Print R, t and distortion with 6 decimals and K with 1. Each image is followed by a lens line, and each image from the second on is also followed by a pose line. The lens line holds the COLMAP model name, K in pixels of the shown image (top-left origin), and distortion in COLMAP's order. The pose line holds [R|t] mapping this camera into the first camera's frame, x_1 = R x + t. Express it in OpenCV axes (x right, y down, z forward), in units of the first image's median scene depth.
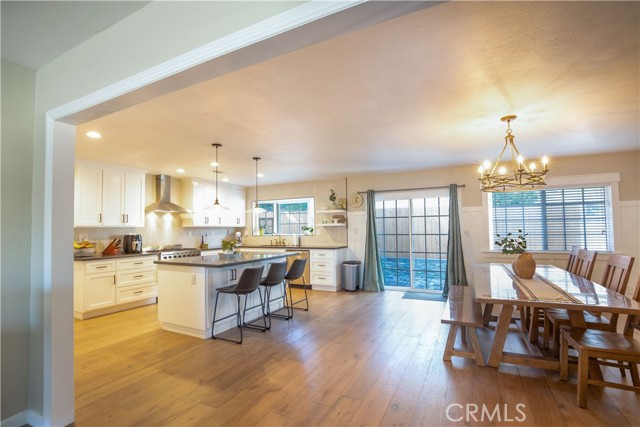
lens RADIAL K [[299.9, 0, 320.0], [0, 299.9, 213.5], [0, 0, 1]] dist [-0.020607, 0.000036]
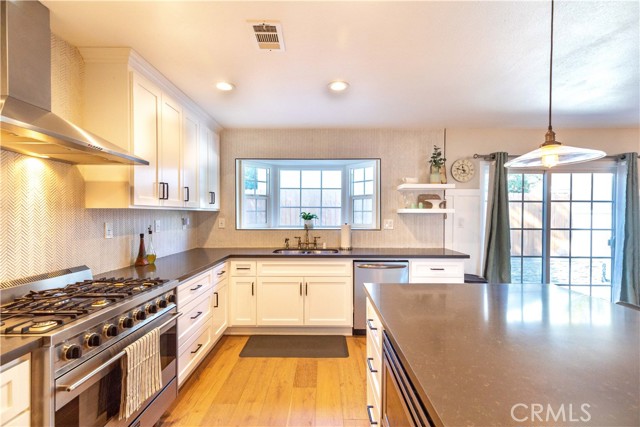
lens RADIAL K [[289.5, 0, 320.0], [0, 289.5, 213.5], [0, 0, 1]] dist [0.000812, 0.000040]
pose [[0.891826, 0.017485, 0.452041, -0.421260], [-0.039208, 0.998480, 0.038730, 0.033080], [-0.450677, -0.052264, 0.891156, 0.689194]]
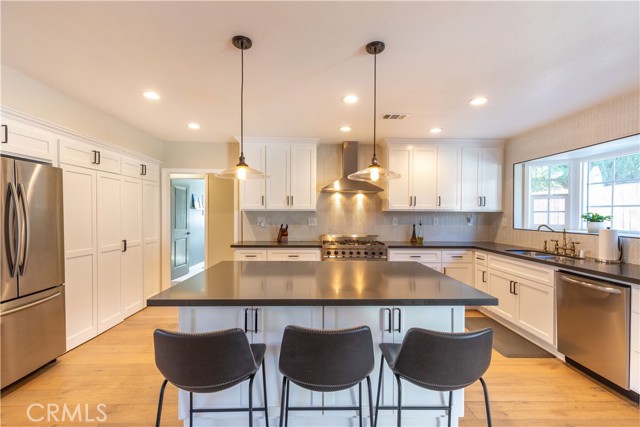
lens RADIAL K [[289.5, 0, 320.0], [0, 289.5, 213.5], [0, 0, 1]] dist [0.000812, 0.000040]
pose [[0.470128, 0.017856, -0.882417, 0.091402], [0.033375, 0.998721, 0.037991, 0.021777], [0.881967, -0.047311, 0.468931, 0.601854]]
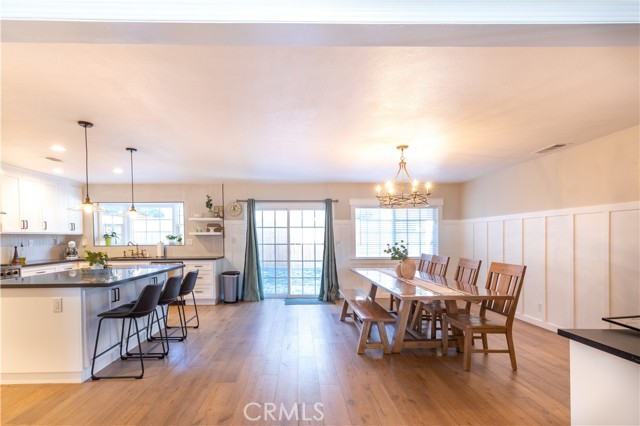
lens RADIAL K [[300.1, 0, 301.5], [0, 300.1, 237.5], [0, 0, 1]] dist [0.018145, -0.000179]
pose [[0.884242, 0.010502, 0.466911, -0.151973], [-0.032063, 0.998753, 0.038256, 0.005042], [-0.465927, -0.048798, 0.883476, 0.048741]]
